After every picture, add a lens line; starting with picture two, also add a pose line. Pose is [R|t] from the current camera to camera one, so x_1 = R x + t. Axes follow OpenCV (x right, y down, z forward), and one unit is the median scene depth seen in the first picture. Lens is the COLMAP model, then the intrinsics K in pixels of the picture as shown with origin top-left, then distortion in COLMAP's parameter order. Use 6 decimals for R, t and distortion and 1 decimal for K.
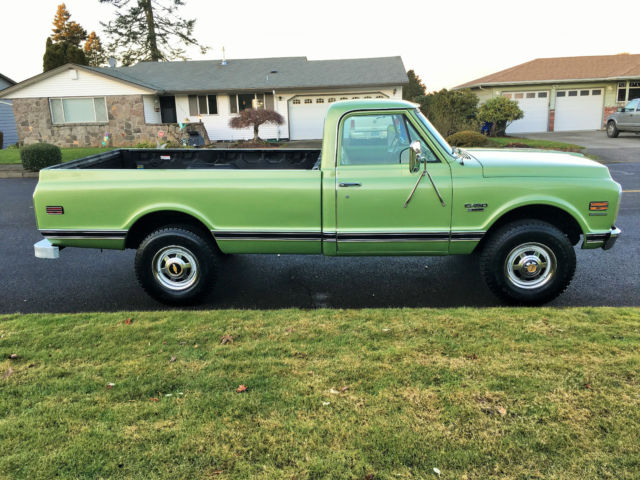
lens RADIAL K [[539.0, 0, 317.8], [0, 539.0, 235.3], [0, 0, 1]] dist [0.083210, -0.106923]
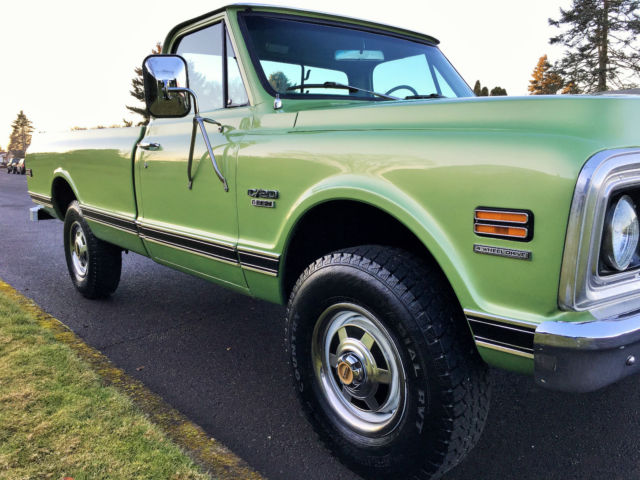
lens RADIAL K [[539.0, 0, 317.8], [0, 539.0, 235.3], [0, 0, 1]] dist [0.083210, -0.106923]
pose [[0.682467, 0.124583, -0.720221, 0.114585], [-0.187702, 0.982194, -0.007964, -0.004671], [0.706404, 0.140622, 0.693699, 0.128404]]
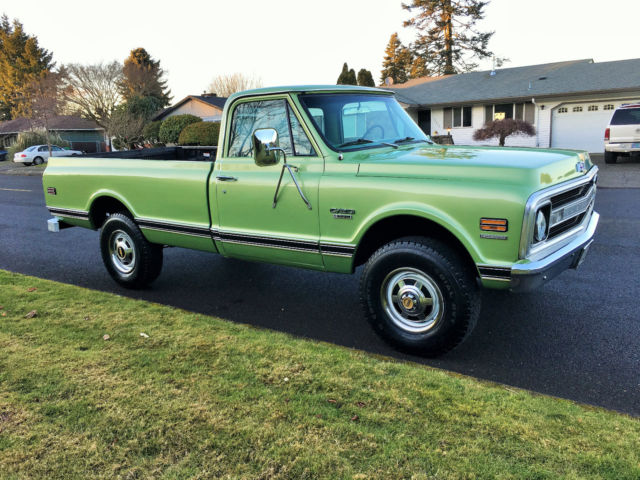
lens RADIAL K [[539.0, 0, 317.8], [0, 539.0, 235.3], [0, 0, 1]] dist [0.083210, -0.106923]
pose [[0.839666, 0.094579, -0.534805, 0.120636], [-0.111368, 0.993779, 0.000896, -0.003024], [0.531562, 0.058807, 0.844975, 0.057067]]
